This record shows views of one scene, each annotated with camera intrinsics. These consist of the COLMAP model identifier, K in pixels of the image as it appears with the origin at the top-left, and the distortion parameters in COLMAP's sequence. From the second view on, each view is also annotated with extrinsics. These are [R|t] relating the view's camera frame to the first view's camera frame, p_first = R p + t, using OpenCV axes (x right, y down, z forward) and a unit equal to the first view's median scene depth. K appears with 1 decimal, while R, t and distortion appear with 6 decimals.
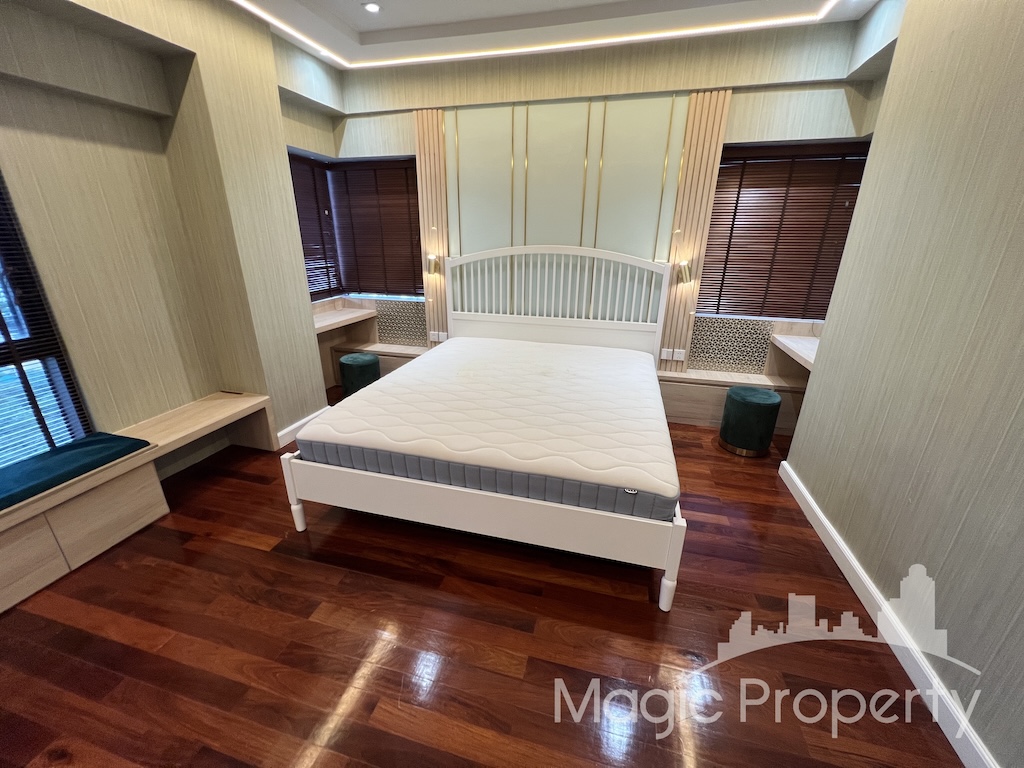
lens RADIAL K [[411.5, 0, 512.6], [0, 411.5, 382.8], [0, 0, 1]] dist [0.000003, 0.000022]
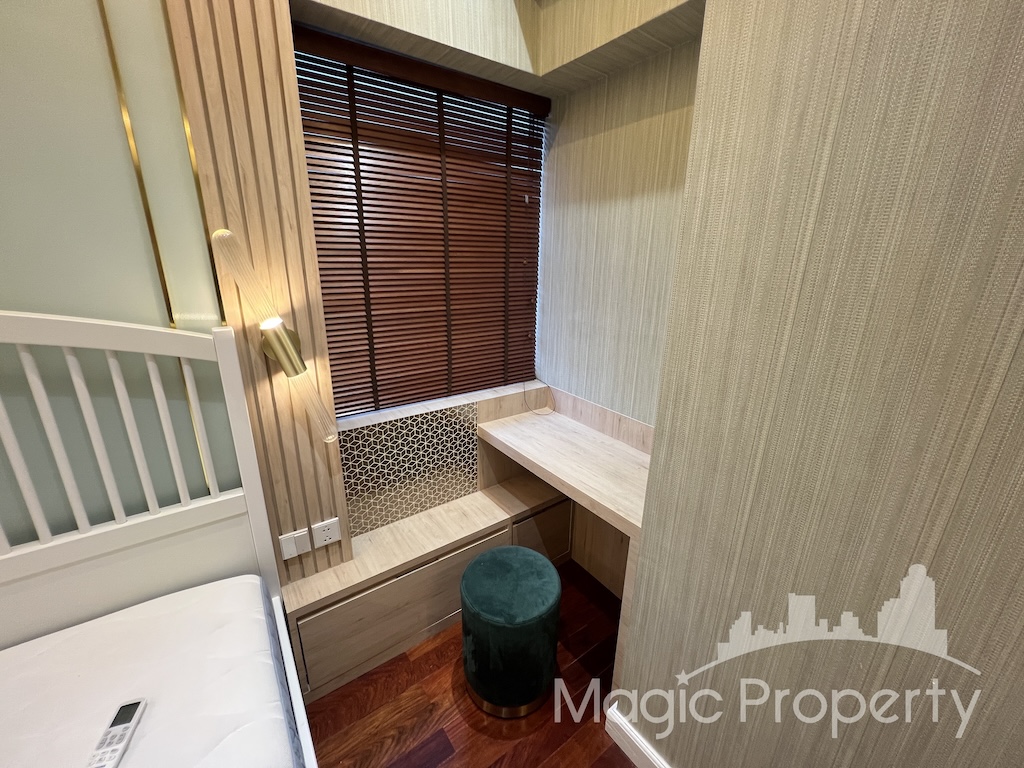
lens RADIAL K [[412.2, 0, 510.4], [0, 412.2, 381.9], [0, 0, 1]] dist [-0.002016, -0.000107]
pose [[0.636479, -0.226035, 0.737429, 0.264105], [0.254059, 0.964178, 0.076257, -0.208975], [-0.728250, 0.138815, 0.671106, 0.595388]]
